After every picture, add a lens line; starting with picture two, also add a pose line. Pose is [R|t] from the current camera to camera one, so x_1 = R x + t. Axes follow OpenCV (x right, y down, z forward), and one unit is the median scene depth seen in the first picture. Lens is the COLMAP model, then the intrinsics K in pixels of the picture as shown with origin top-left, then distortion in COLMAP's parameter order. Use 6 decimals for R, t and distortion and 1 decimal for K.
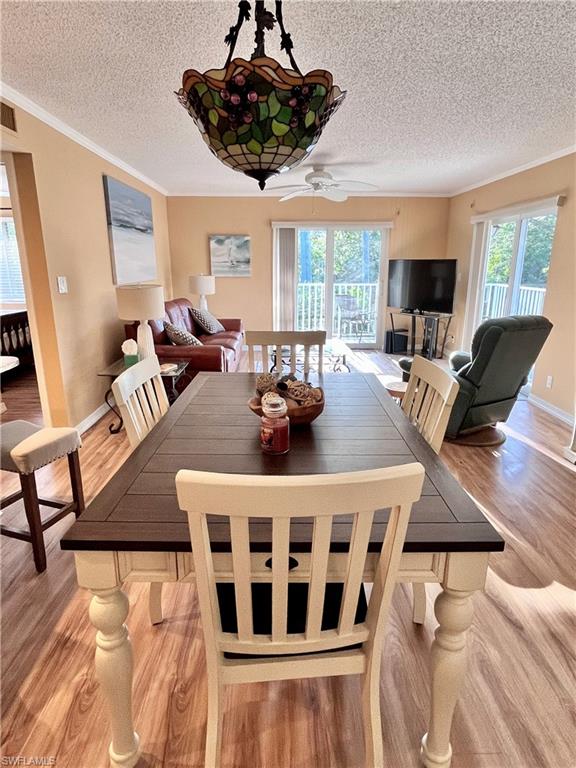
lens RADIAL K [[445.1, 0, 290.6], [0, 445.1, 382.6], [0, 0, 1]] dist [-0.003837, 0.002732]
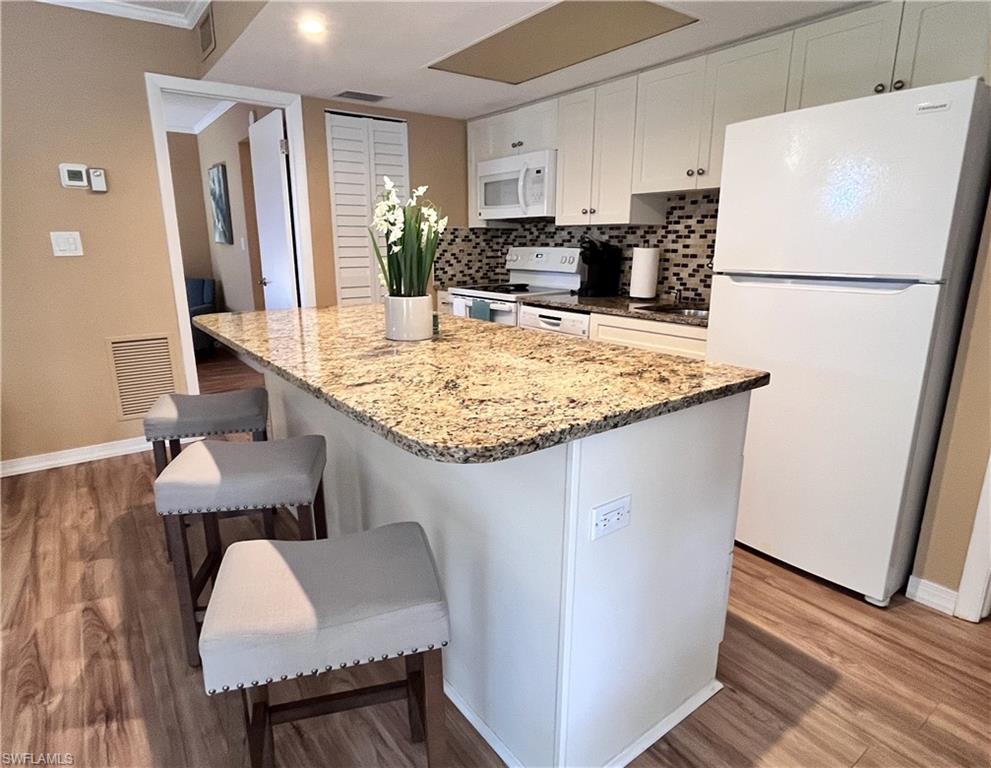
lens RADIAL K [[568.5, 0, 493.5], [0, 568.5, 384.0], [0, 0, 1]] dist [-0.003849, -0.001339]
pose [[-0.822047, 0.129935, -0.554396, -0.596014], [-0.151068, 0.888962, 0.432348, -0.364767], [0.549014, 0.439162, -0.711140, 1.787701]]
